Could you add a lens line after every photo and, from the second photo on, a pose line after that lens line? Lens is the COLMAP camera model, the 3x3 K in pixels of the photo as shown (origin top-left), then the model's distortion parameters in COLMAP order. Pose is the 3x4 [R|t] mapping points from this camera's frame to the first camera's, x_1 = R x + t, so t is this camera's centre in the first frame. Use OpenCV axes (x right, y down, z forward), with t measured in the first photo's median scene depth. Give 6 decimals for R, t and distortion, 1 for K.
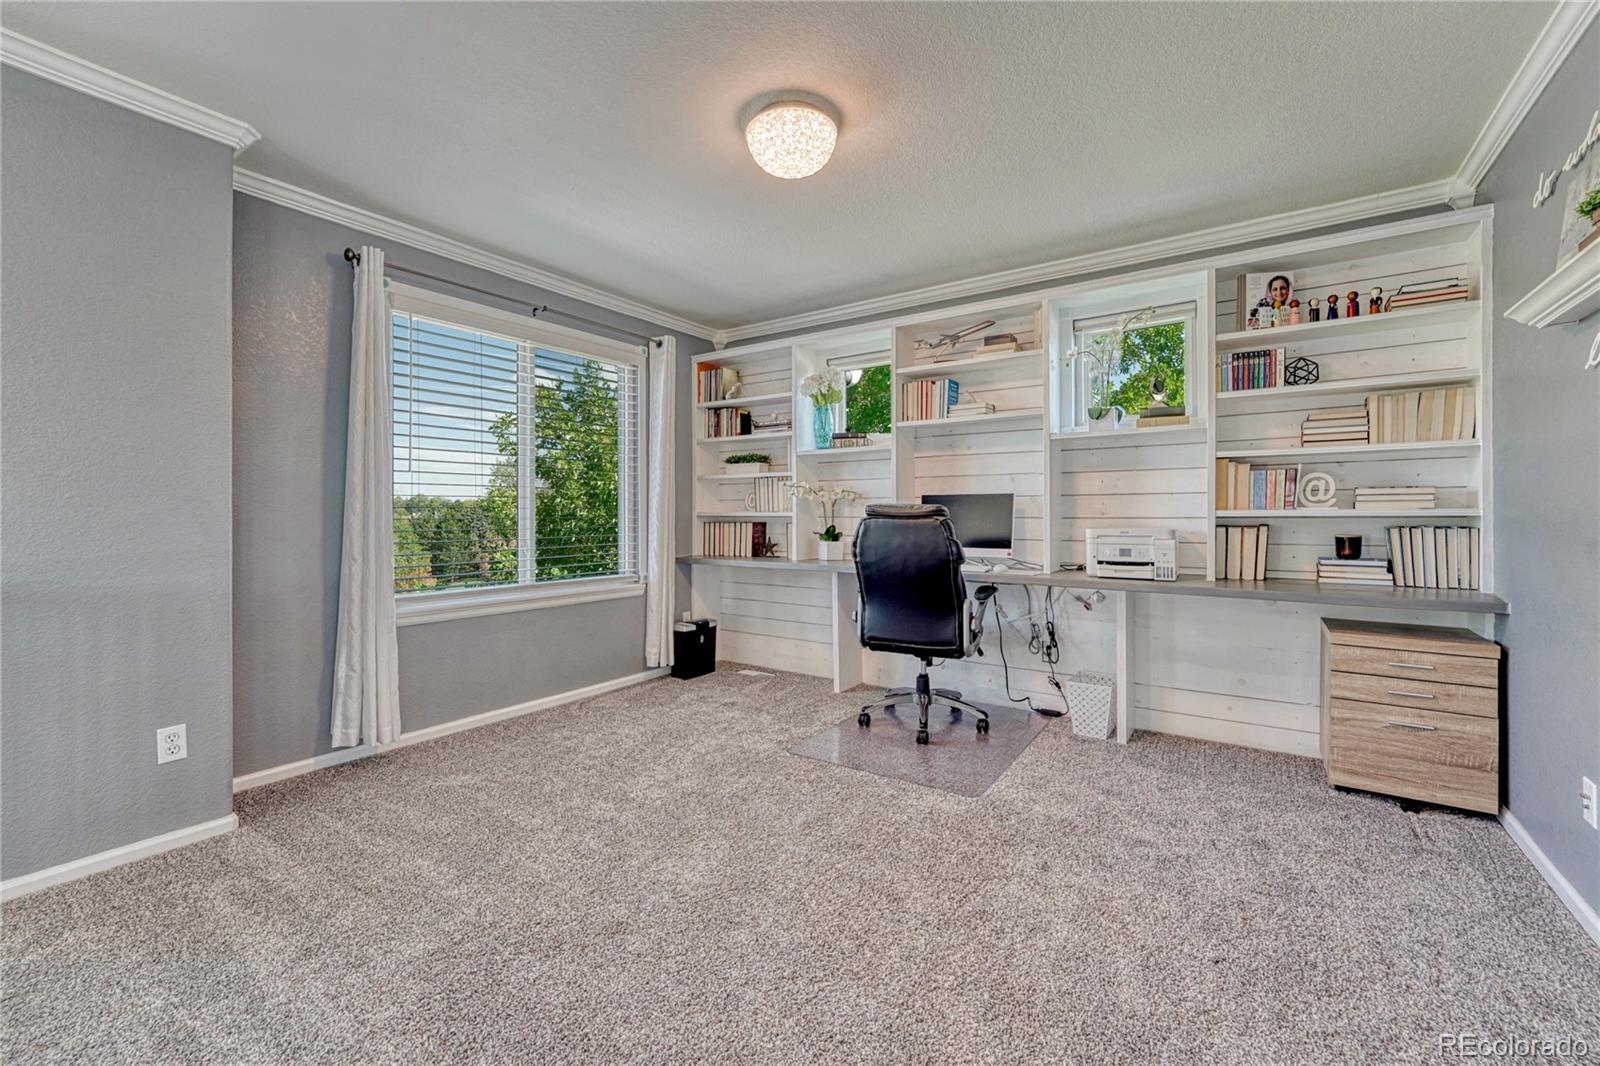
lens RADIAL K [[659.9, 0, 800.0], [0, 659.9, 533.0], [0, 0, 1]] dist [-0.021075, 0.007908]
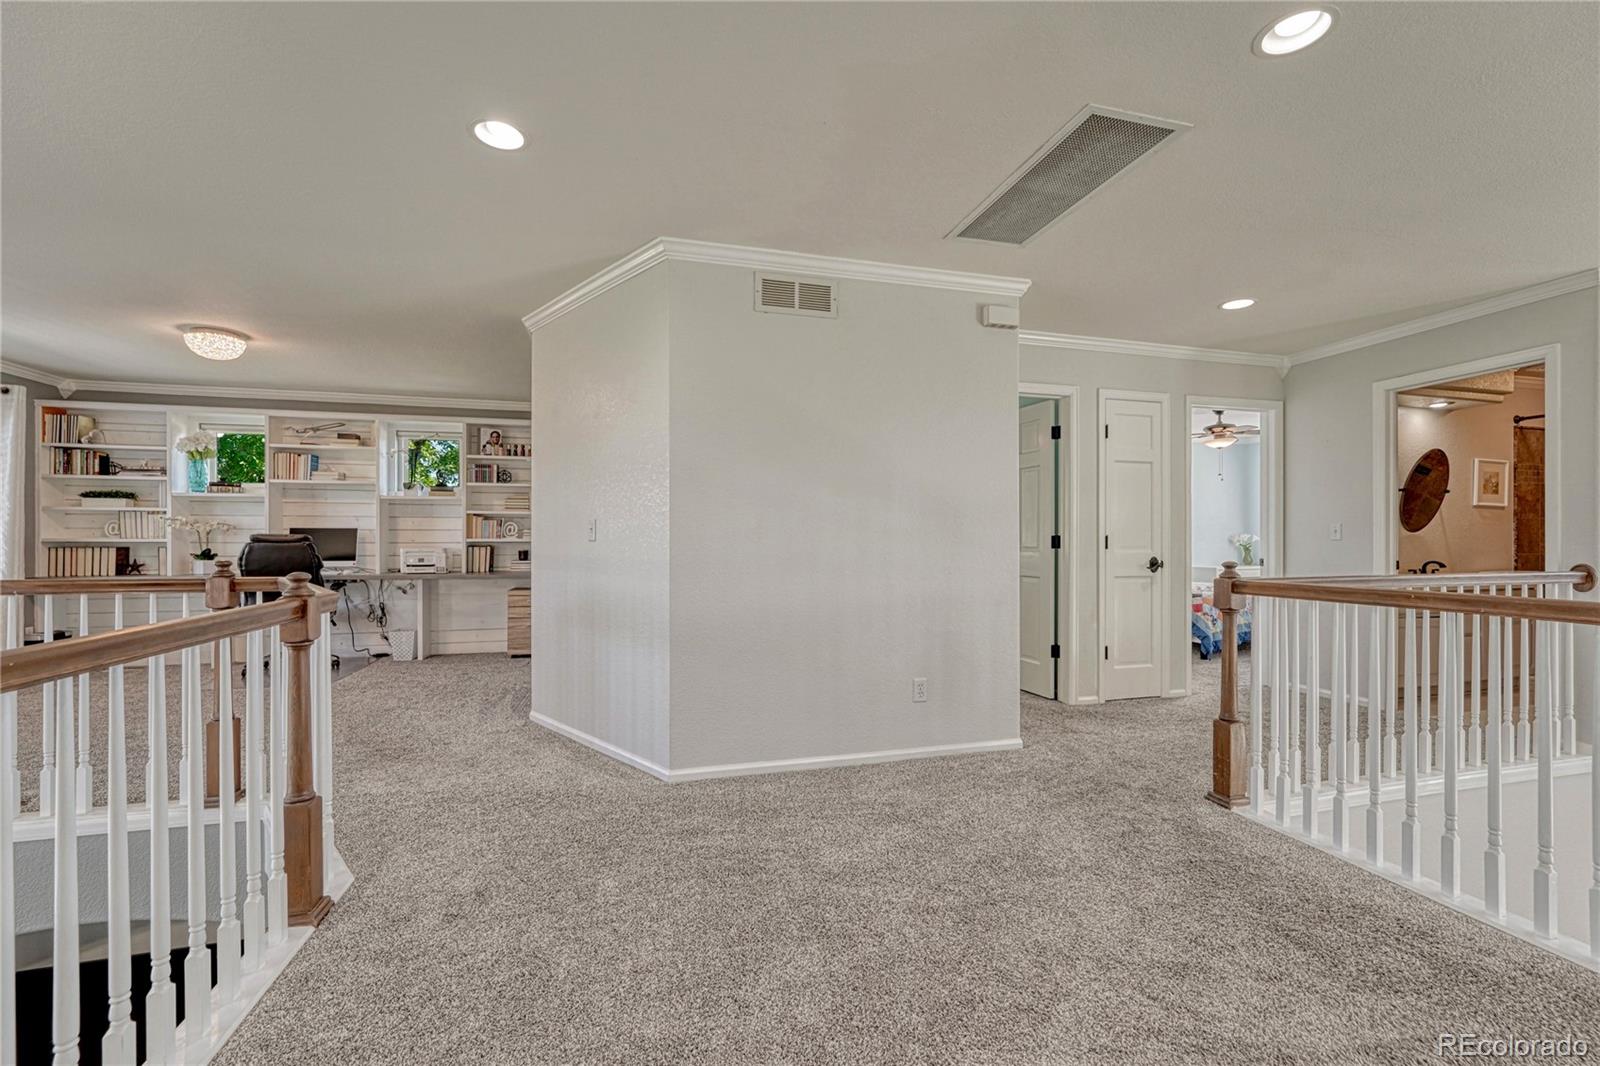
lens RADIAL K [[659.9, 0, 800.0], [0, 659.9, 533.0], [0, 0, 1]] dist [-0.021075, 0.007908]
pose [[0.638841, 0.012359, 0.769239, -0.228155], [0.022142, 0.999161, -0.034442, 0.033065], [-0.769020, 0.039035, 0.638032, -0.890969]]
